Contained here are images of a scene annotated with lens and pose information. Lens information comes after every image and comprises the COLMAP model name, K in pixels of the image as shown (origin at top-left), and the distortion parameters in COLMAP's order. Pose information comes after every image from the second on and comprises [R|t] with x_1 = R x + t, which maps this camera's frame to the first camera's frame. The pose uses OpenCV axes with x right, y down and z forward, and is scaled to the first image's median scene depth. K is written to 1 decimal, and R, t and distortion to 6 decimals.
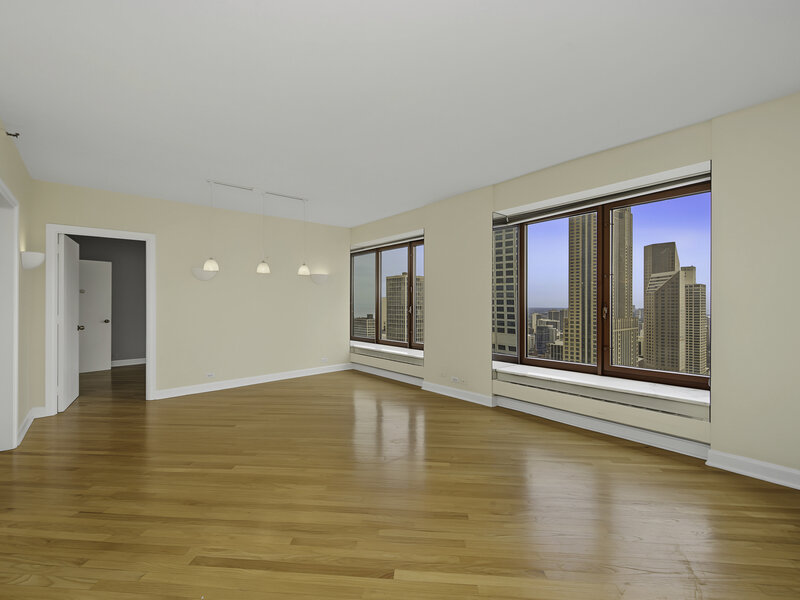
lens RADIAL K [[362.1, 0, 393.1], [0, 362.1, 301.8], [0, 0, 1]] dist [0.015085, -0.000109]
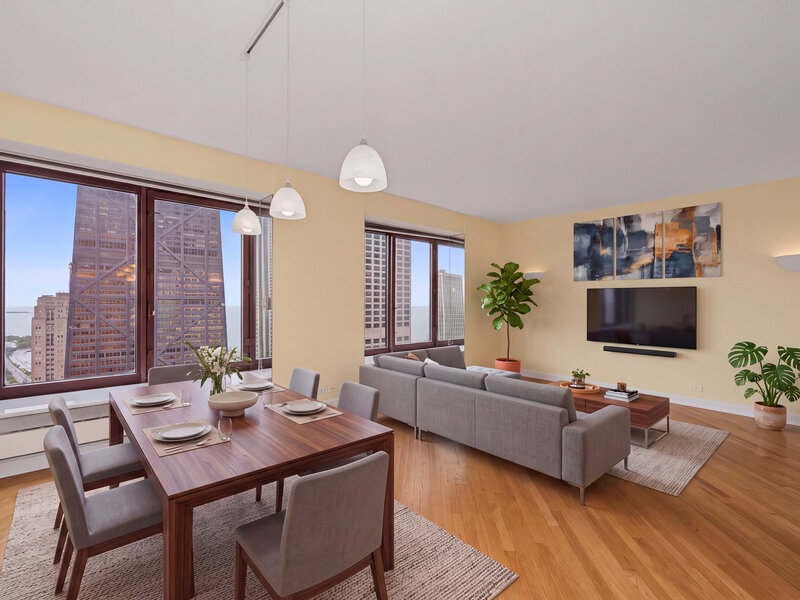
lens RADIAL K [[362.1, 0, 396.8], [0, 362.1, 301.4], [0, 0, 1]] dist [0.015085, -0.000109]
pose [[-0.039517, -0.004444, 0.999209, -0.193448], [-0.004173, 0.999982, 0.004283, 0.000094], [-0.999210, -0.004000, -0.039535, 0.236521]]
